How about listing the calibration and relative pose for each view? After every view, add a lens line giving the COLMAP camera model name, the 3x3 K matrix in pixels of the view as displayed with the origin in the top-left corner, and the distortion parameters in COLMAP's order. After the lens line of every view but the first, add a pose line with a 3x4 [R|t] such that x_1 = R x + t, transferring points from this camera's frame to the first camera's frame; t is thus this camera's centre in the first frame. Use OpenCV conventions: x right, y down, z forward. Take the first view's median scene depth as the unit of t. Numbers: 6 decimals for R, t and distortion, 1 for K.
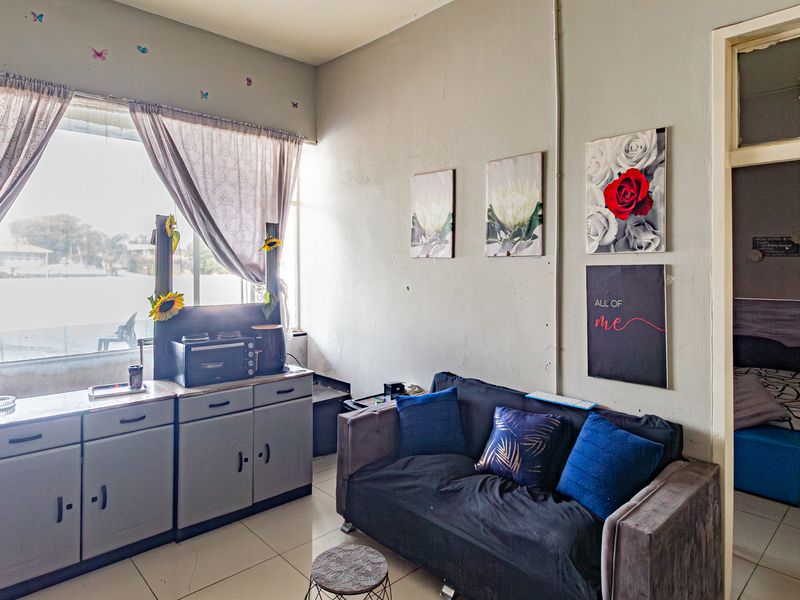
lens RADIAL K [[487.7, 0, 393.5], [0, 487.7, 295.2], [0, 0, 1]] dist [0.002231, 0.000662]
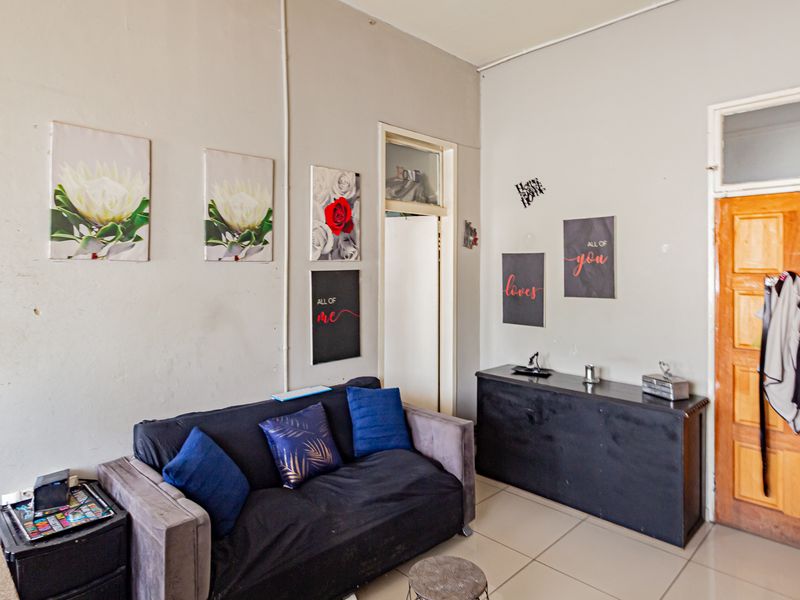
lens RADIAL K [[487.7, 0, 394.2], [0, 487.7, 301.4], [0, 0, 1]] dist [0.002231, 0.000662]
pose [[-0.012077, -0.059842, 0.998135, -0.779112], [0.069608, 0.995736, 0.060541, -0.044450], [-0.997501, 0.070209, -0.007860, 0.817736]]
